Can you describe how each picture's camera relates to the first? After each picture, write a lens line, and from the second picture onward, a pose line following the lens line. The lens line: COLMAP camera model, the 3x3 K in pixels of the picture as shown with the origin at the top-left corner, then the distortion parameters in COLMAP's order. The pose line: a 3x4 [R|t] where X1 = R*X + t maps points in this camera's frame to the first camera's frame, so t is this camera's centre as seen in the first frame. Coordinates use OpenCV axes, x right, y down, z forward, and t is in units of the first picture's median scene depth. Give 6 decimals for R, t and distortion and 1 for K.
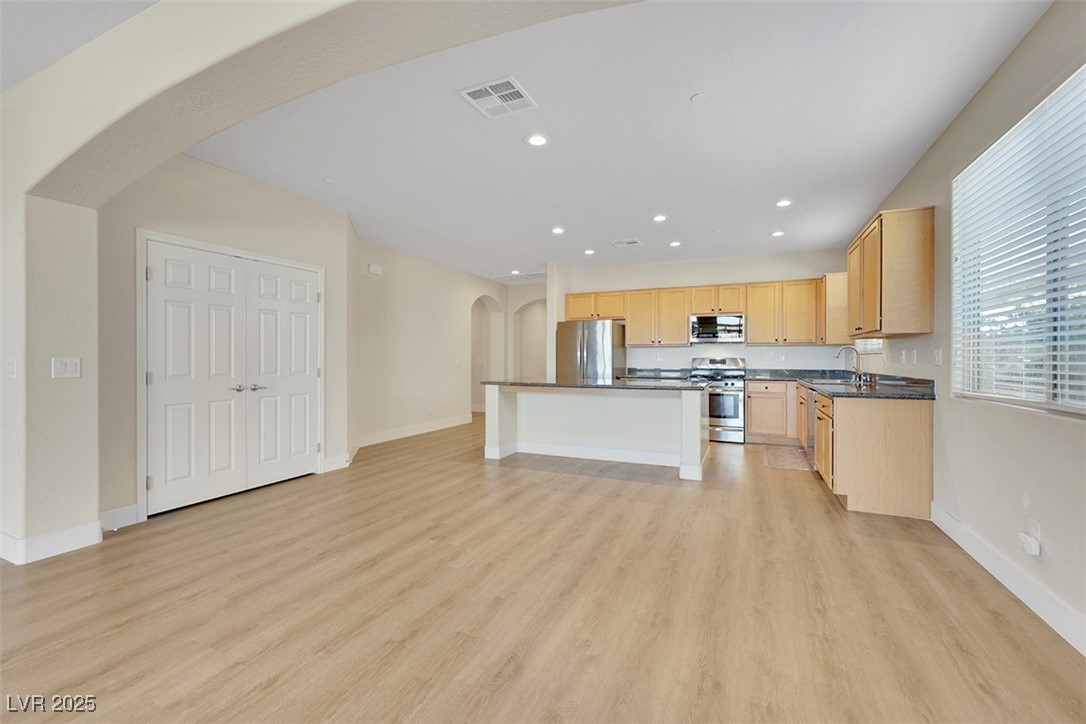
lens RADIAL K [[454.3, 0, 538.6], [0, 454.3, 357.3], [0, 0, 1]] dist [0.002871, -0.000174]
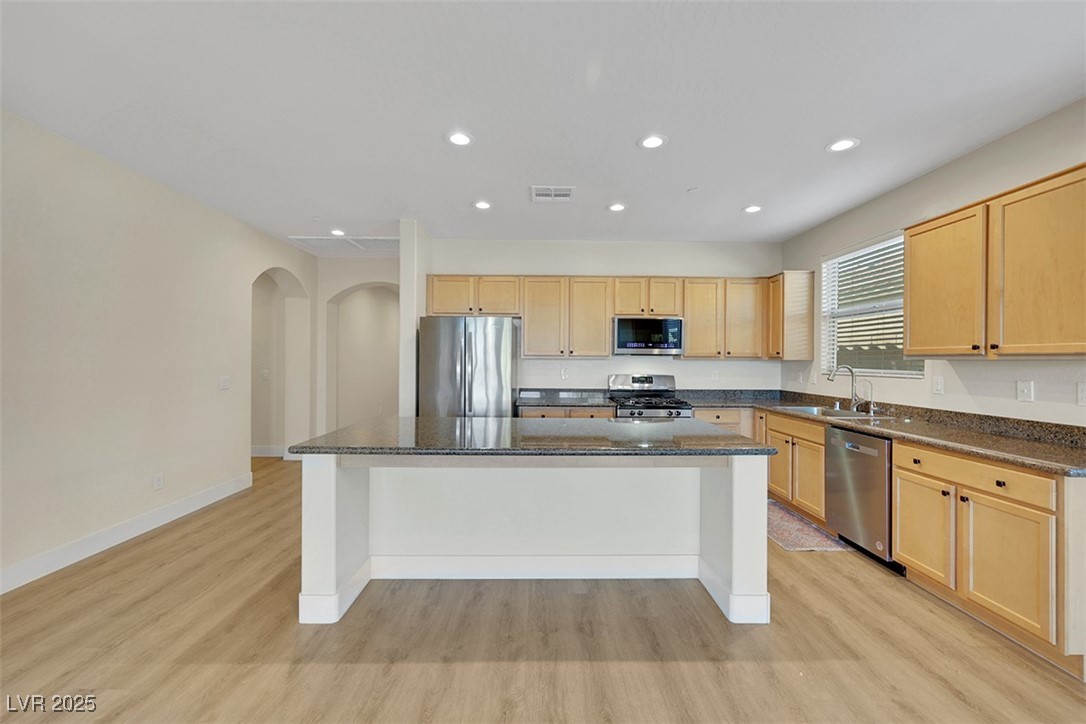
lens RADIAL K [[454.3, 0, 540.6], [0, 454.3, 359.1], [0, 0, 1]] dist [0.002871, -0.000174]
pose [[0.904864, 0.004233, 0.425681, -0.087610], [-0.005604, 0.999982, 0.001968, -0.029487], [-0.425665, -0.004166, 0.904871, 0.465477]]
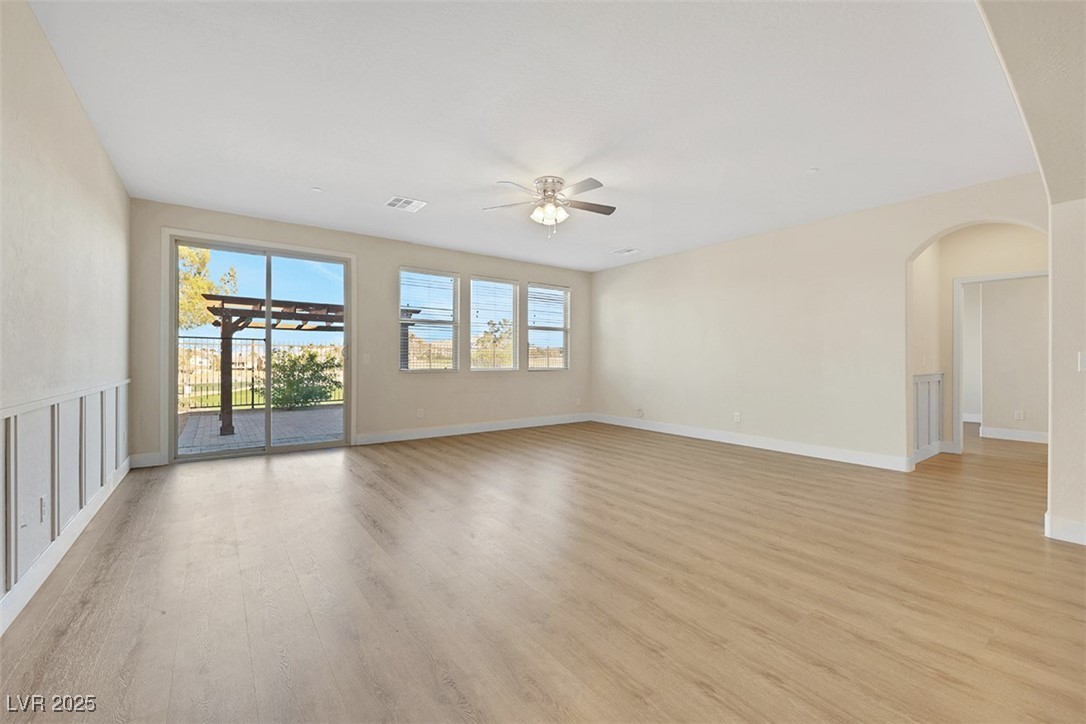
lens RADIAL K [[454.3, 0, 540.0], [0, 454.3, 361.1], [0, 0, 1]] dist [0.002871, -0.000174]
pose [[-0.483409, 0.001335, -0.875393, 0.193420], [0.003582, 0.999993, -0.000453, 0.008409], [0.875387, -0.003355, -0.483411, 0.195598]]
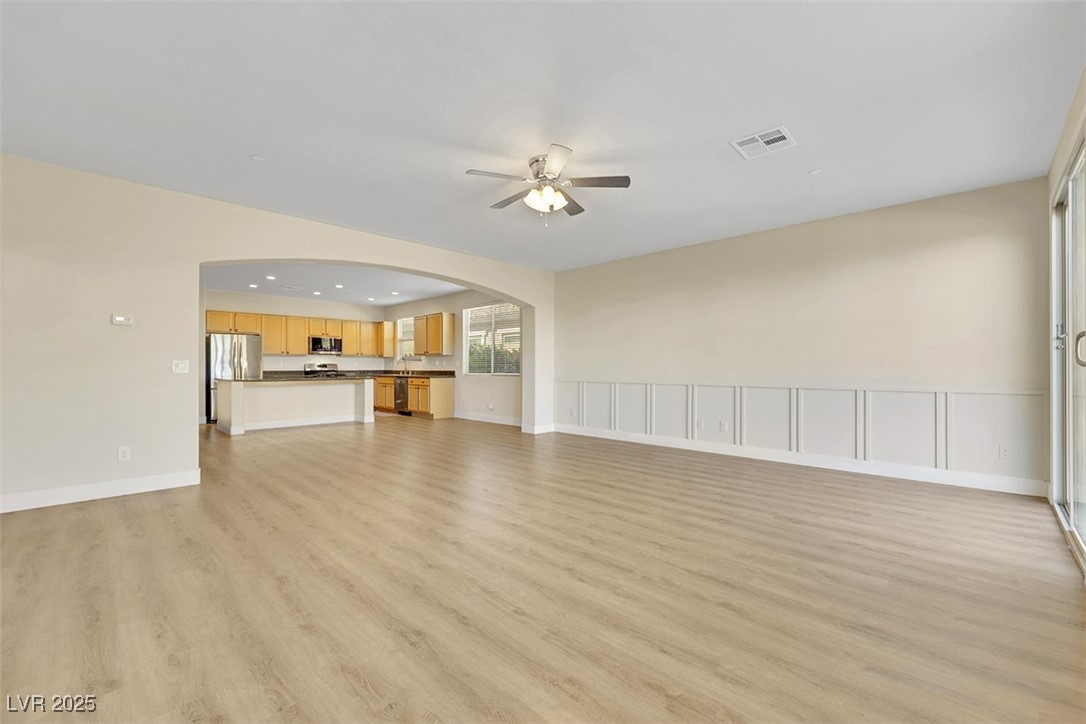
lens RADIAL K [[454.3, 0, 540.7], [0, 454.3, 365.9], [0, 0, 1]] dist [0.002871, -0.000174]
pose [[0.345530, -0.000850, 0.938407, -0.994964], [-0.003014, 0.999993, 0.002016, 0.004409], [-0.938403, -0.003525, 0.345525, -0.328863]]
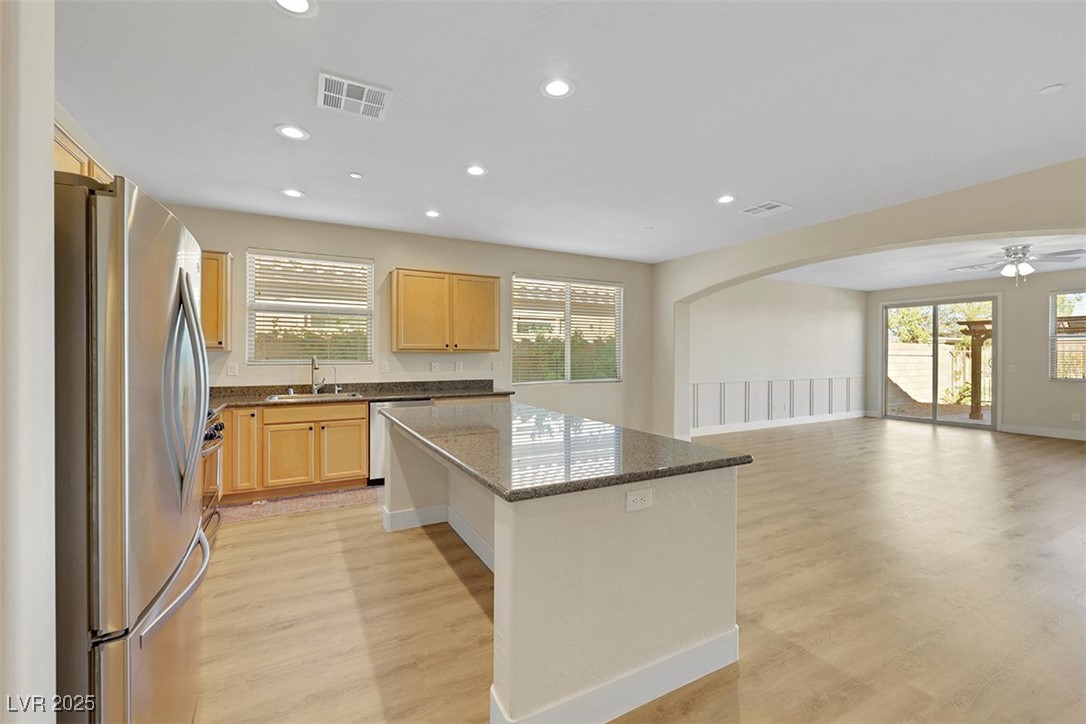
lens RADIAL K [[454.3, 0, 543.4], [0, 454.3, 358.5], [0, 0, 1]] dist [0.002871, -0.000174]
pose [[-0.803519, -0.009081, 0.595210, -0.192678], [-0.007409, 0.999959, 0.005254, -0.024403], [-0.595233, -0.000189, -0.803553, 1.278141]]
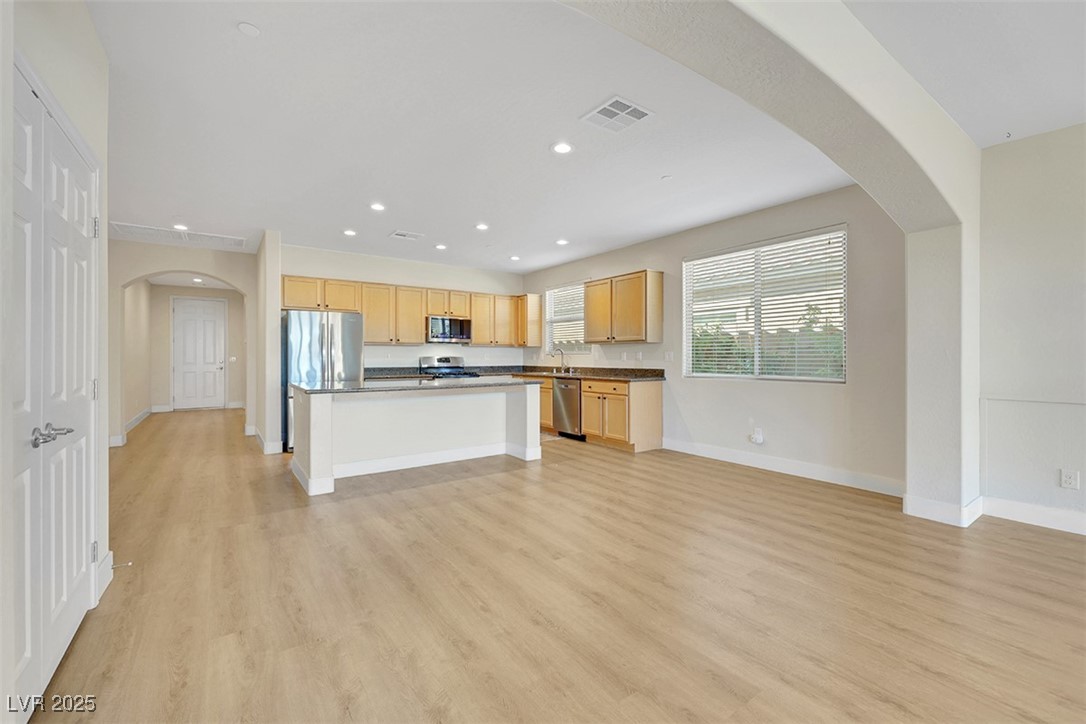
lens RADIAL K [[454.3, 0, 546.6], [0, 454.3, 365.4], [0, 0, 1]] dist [0.002871, -0.000174]
pose [[0.493058, -0.019329, 0.869781, -0.513452], [-0.001831, 0.999728, 0.023255, -0.004102], [-0.869994, -0.013059, 0.492889, 0.286849]]
